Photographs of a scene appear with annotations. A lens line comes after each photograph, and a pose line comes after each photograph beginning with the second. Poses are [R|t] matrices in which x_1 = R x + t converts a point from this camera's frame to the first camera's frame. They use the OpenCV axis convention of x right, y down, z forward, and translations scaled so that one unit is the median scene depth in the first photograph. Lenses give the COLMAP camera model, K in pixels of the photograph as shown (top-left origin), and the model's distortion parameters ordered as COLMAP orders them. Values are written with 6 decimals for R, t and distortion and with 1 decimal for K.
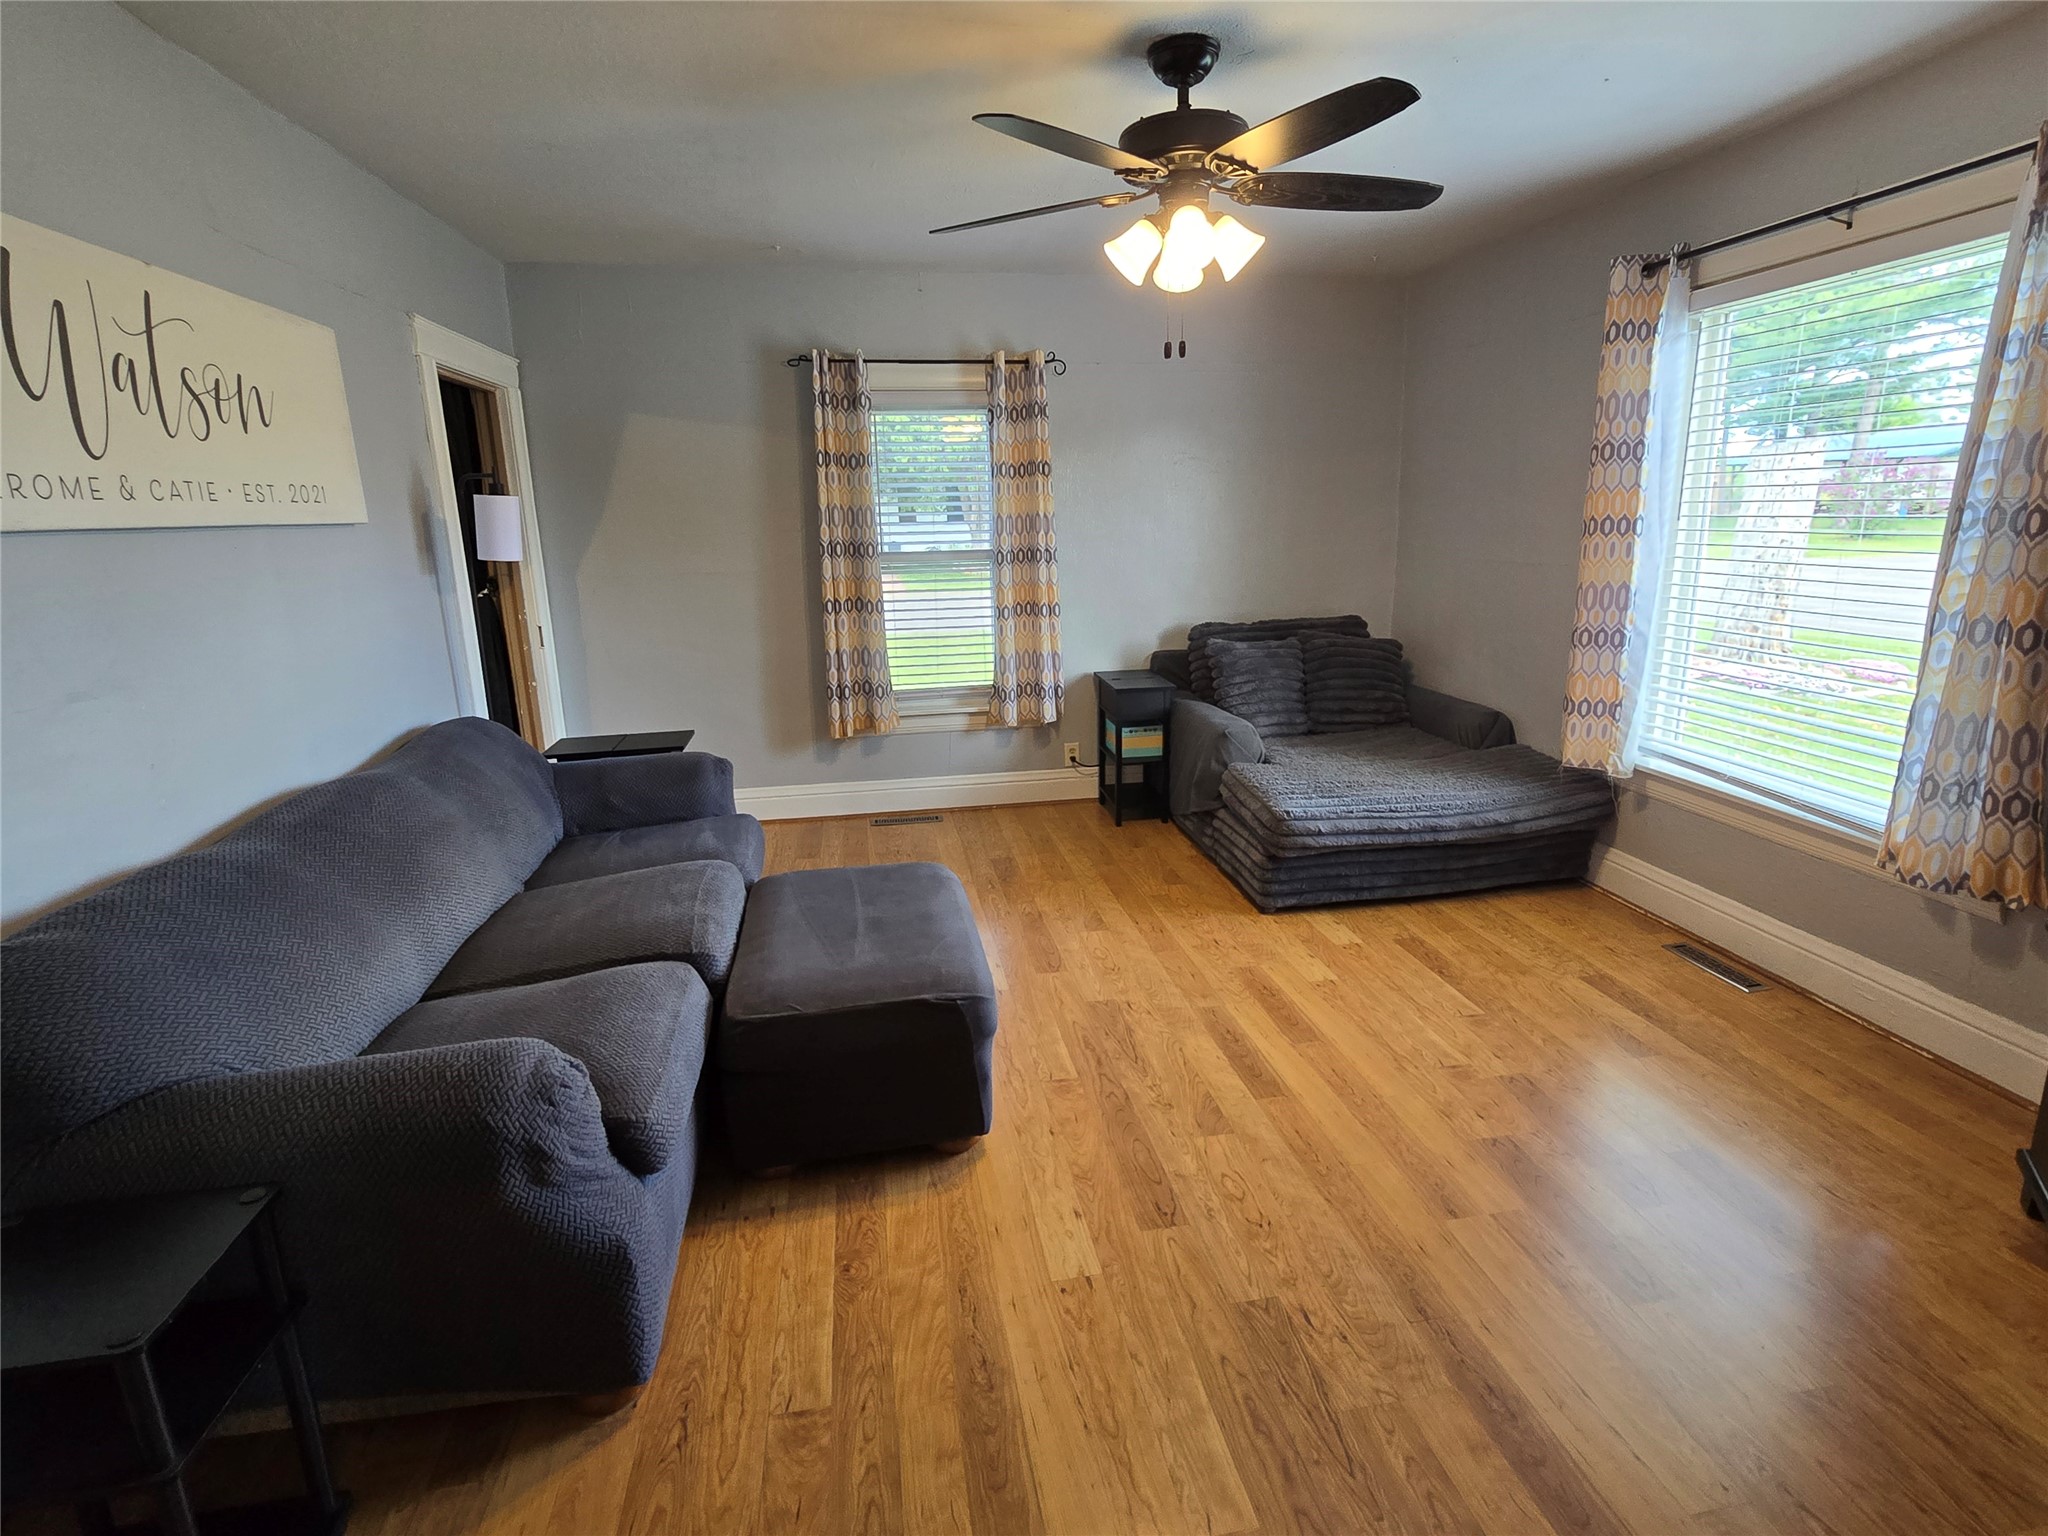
lens RADIAL K [[1007.9, 0, 1042.5], [0, 1007.9, 755.2], [0, 0, 1]] dist [-0.006782, 0.000904]
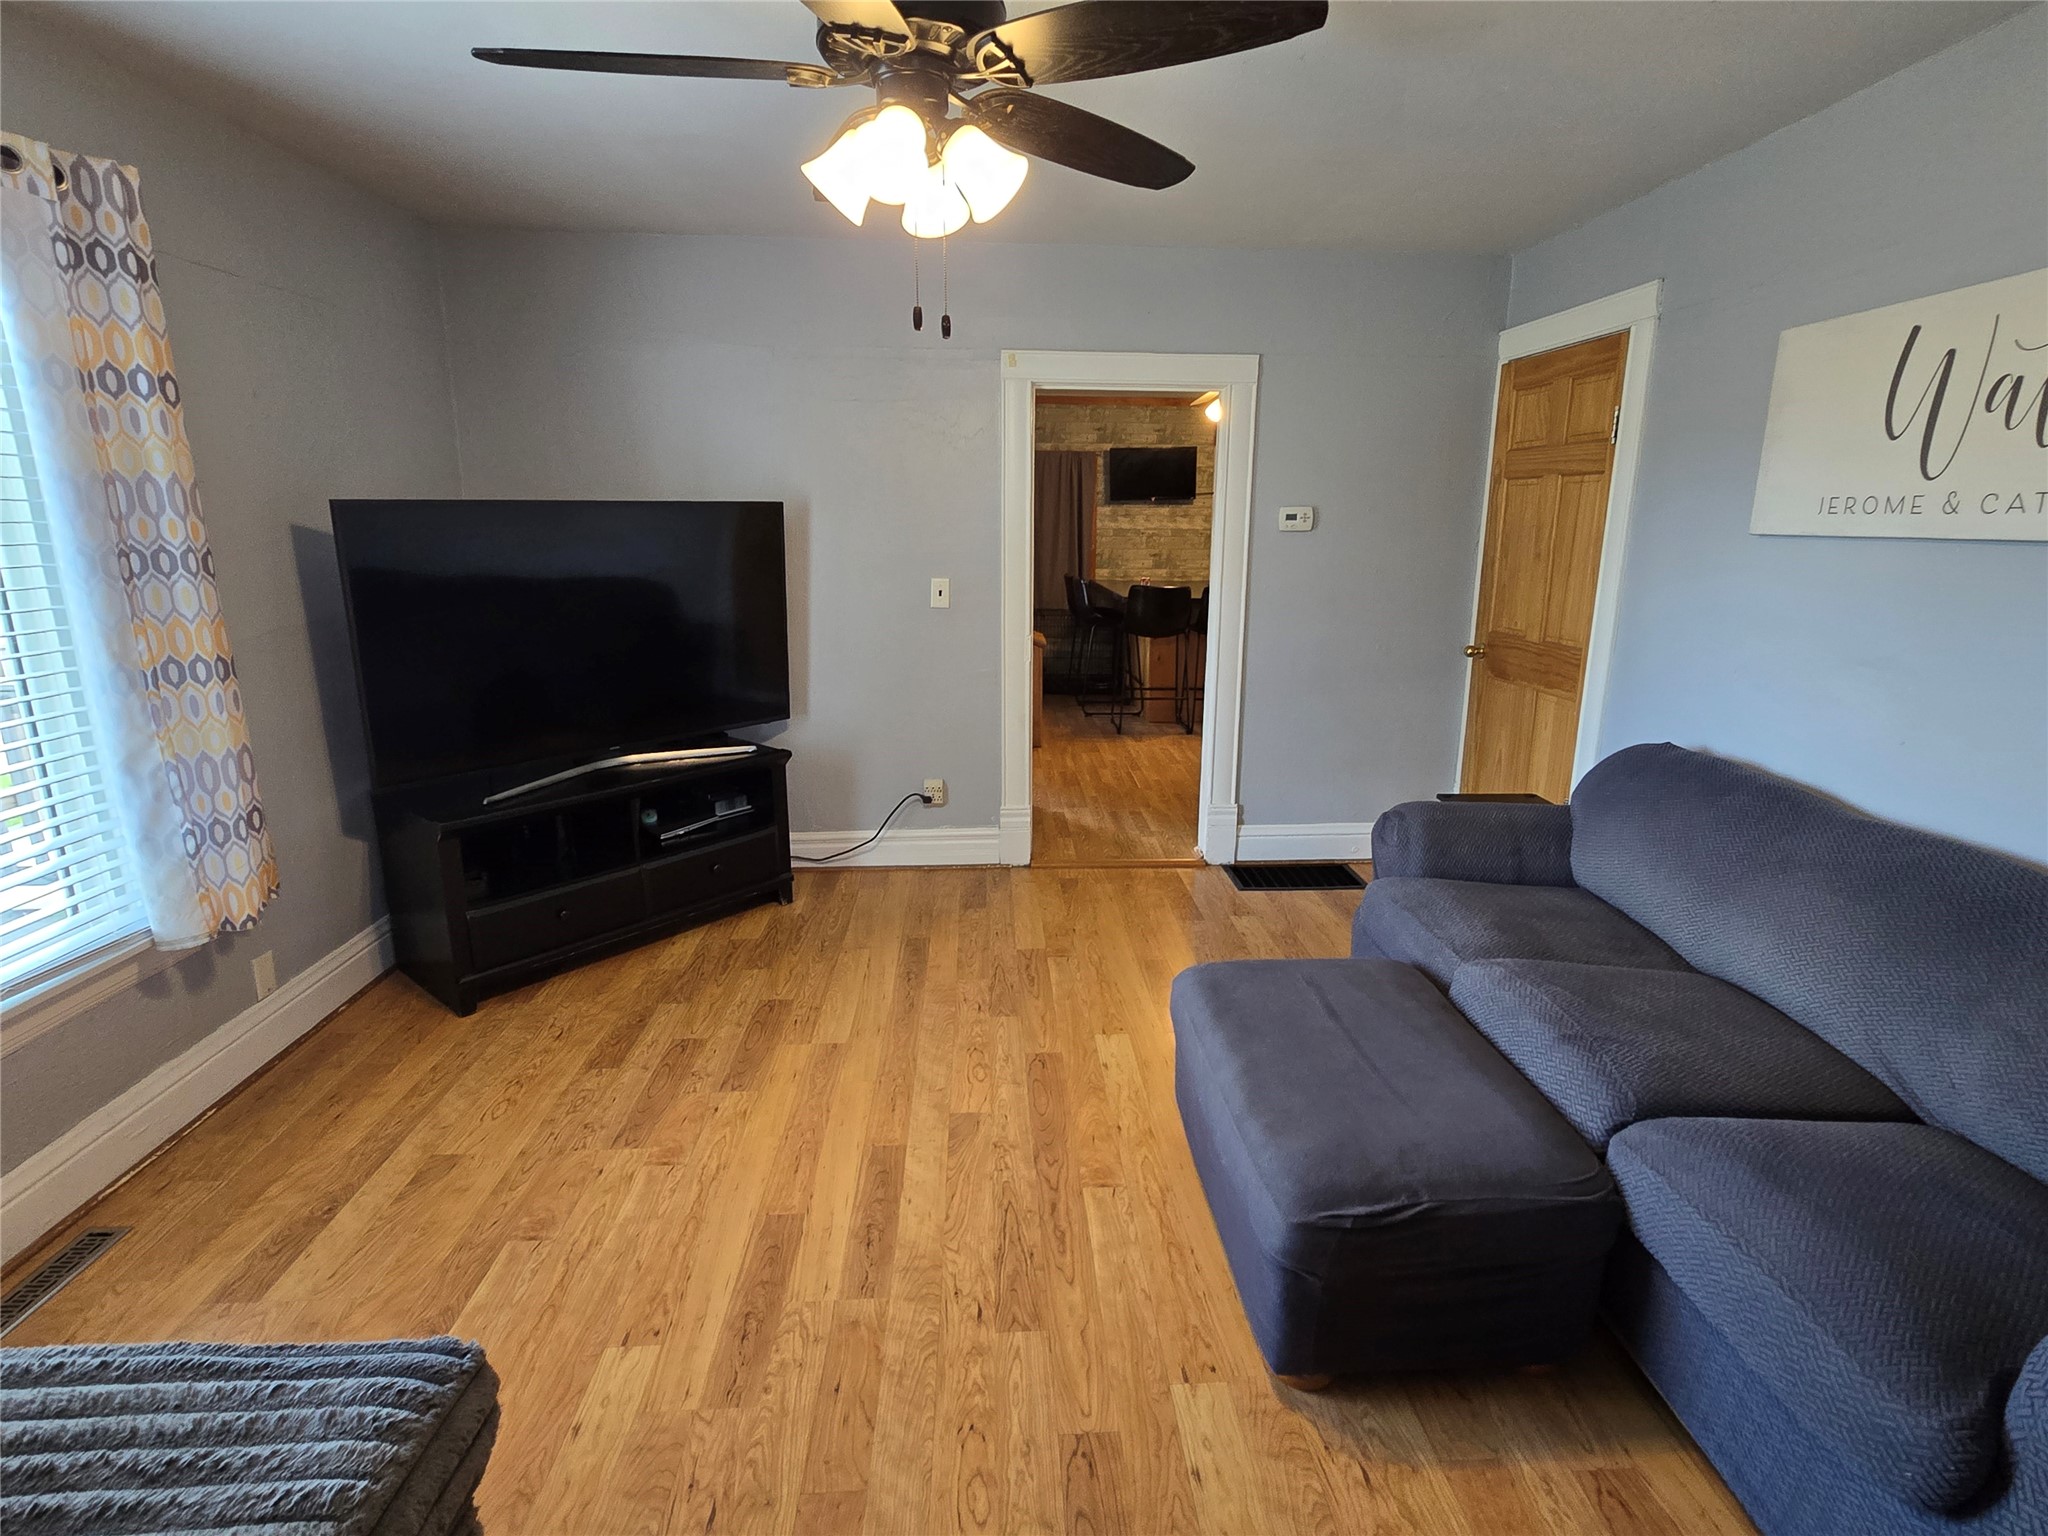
lens RADIAL K [[1007.9, 0, 1048.7], [0, 1007.9, 759.8], [0, 0, 1]] dist [-0.006782, 0.000904]
pose [[-0.993244, -0.009712, 0.115633, -0.025865], [0.044364, 0.889007, 0.455739, -0.326979], [-0.107225, 0.457791, -0.882570, 1.285809]]
